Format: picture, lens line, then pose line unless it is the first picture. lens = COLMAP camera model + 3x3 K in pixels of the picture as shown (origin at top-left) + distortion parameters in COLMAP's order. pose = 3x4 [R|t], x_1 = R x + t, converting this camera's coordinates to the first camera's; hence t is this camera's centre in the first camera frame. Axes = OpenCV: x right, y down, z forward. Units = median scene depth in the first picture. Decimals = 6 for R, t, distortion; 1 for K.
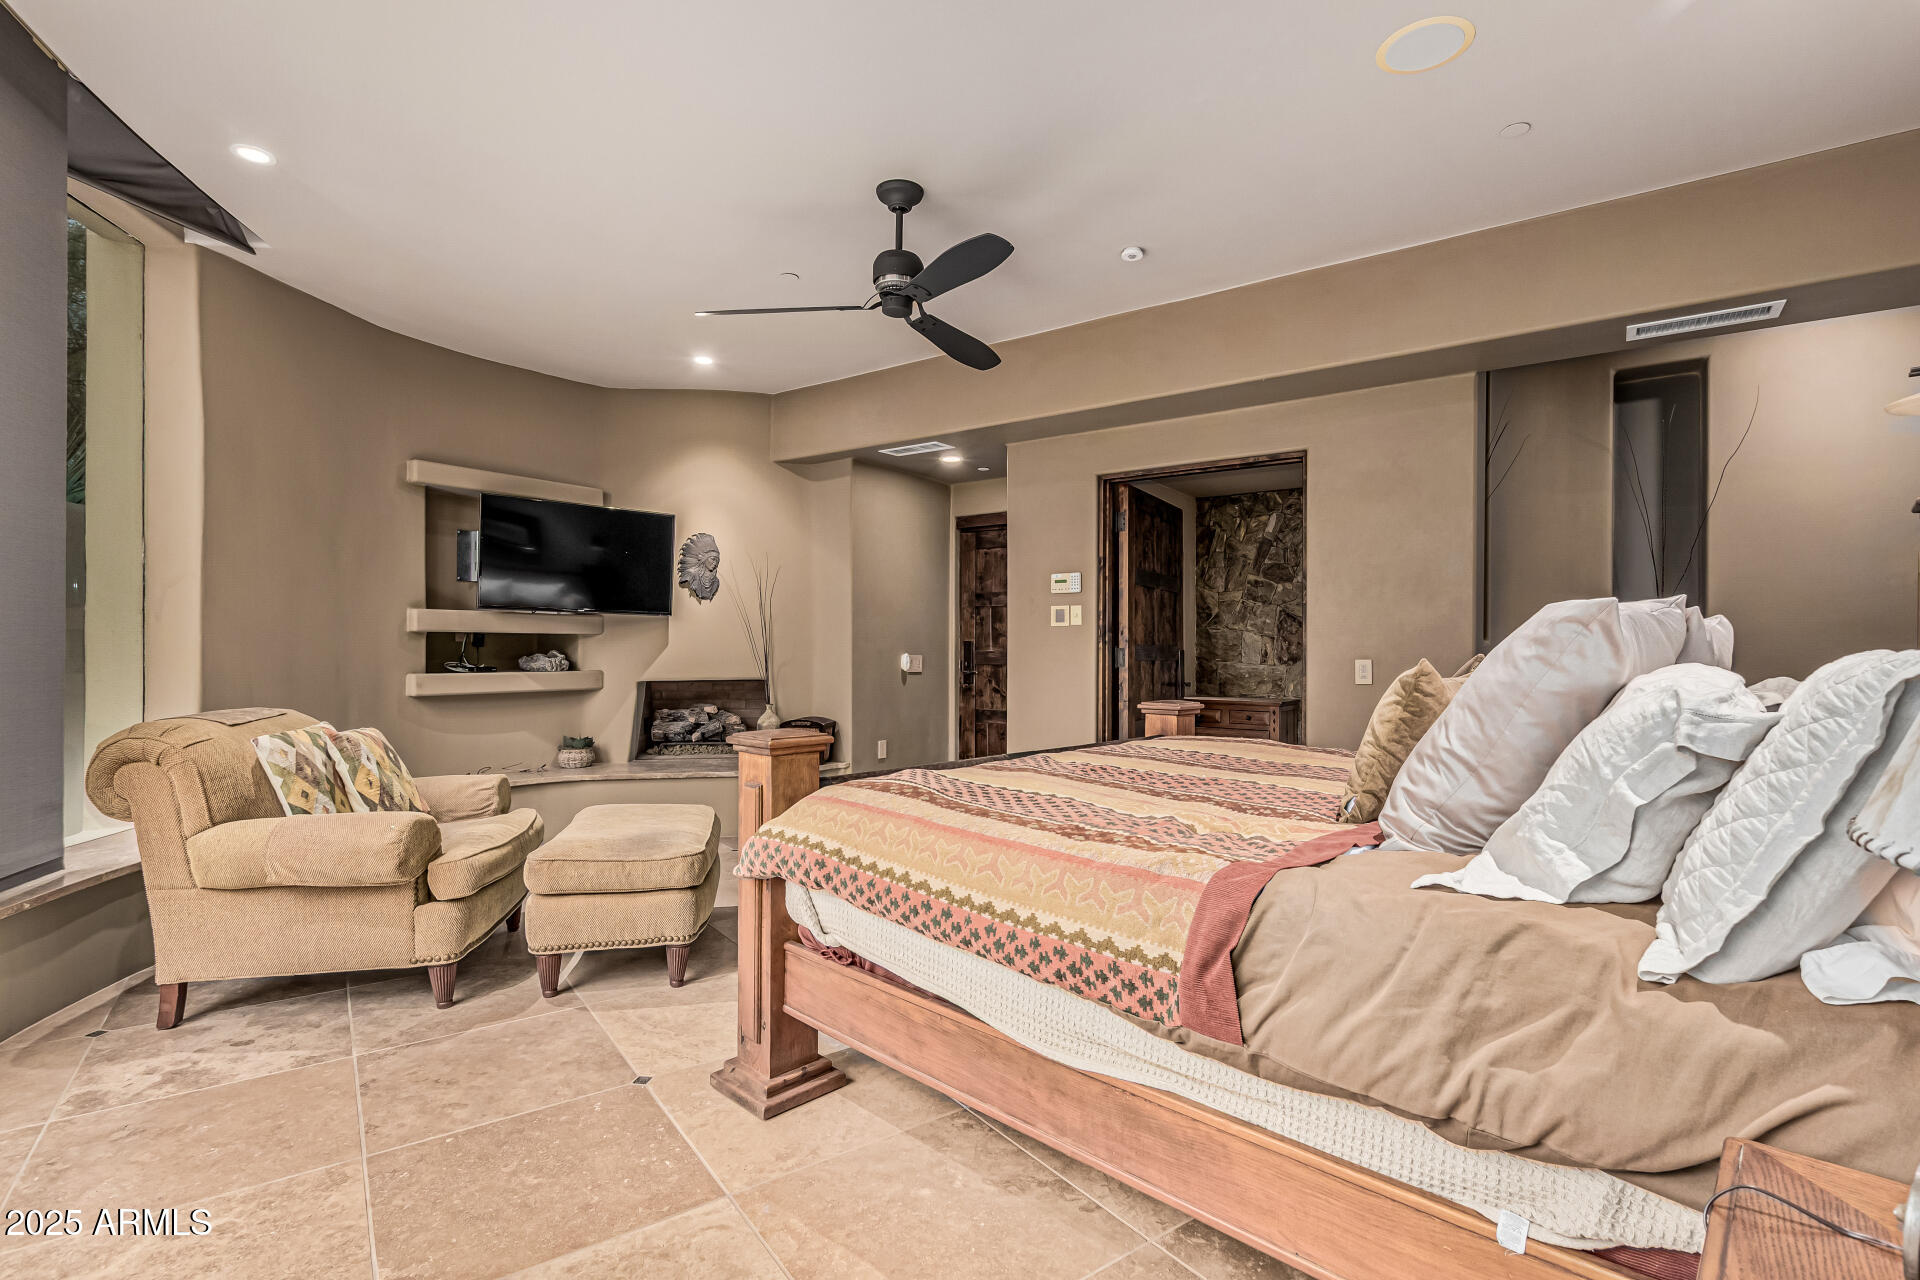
lens RADIAL K [[886.0, 0, 957.7], [0, 886.0, 644.1], [0, 0, 1]] dist [0.004413, 0.000337]
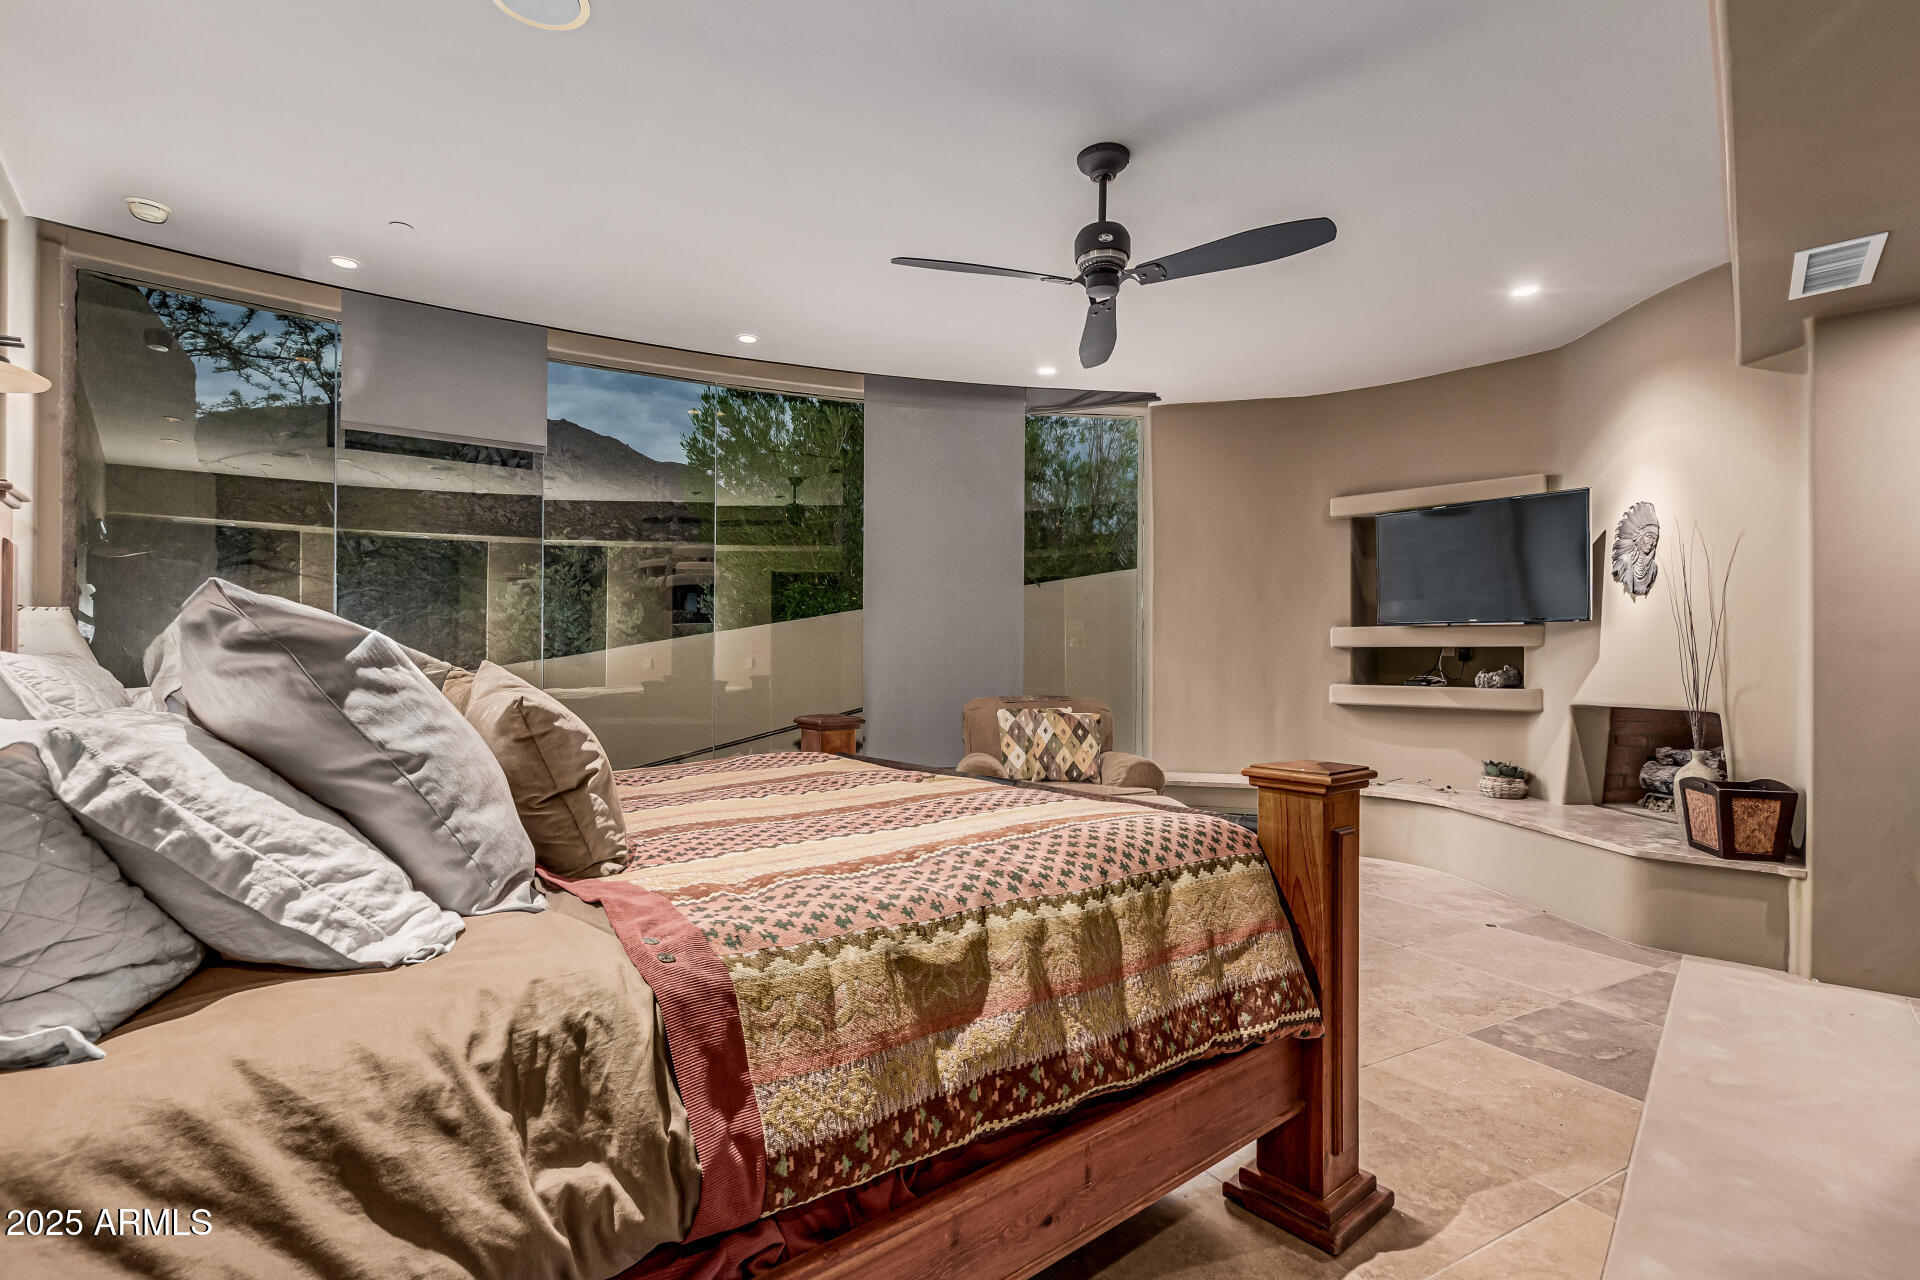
lens RADIAL K [[886.0, 0, 957.7], [0, 886.0, 644.1], [0, 0, 1]] dist [0.004413, 0.000337]
pose [[-0.097561, -0.020995, -0.995008, 0.497411], [-0.002380, 0.999780, -0.020862, 0.005951], [0.995227, 0.000332, -0.097589, 0.542180]]
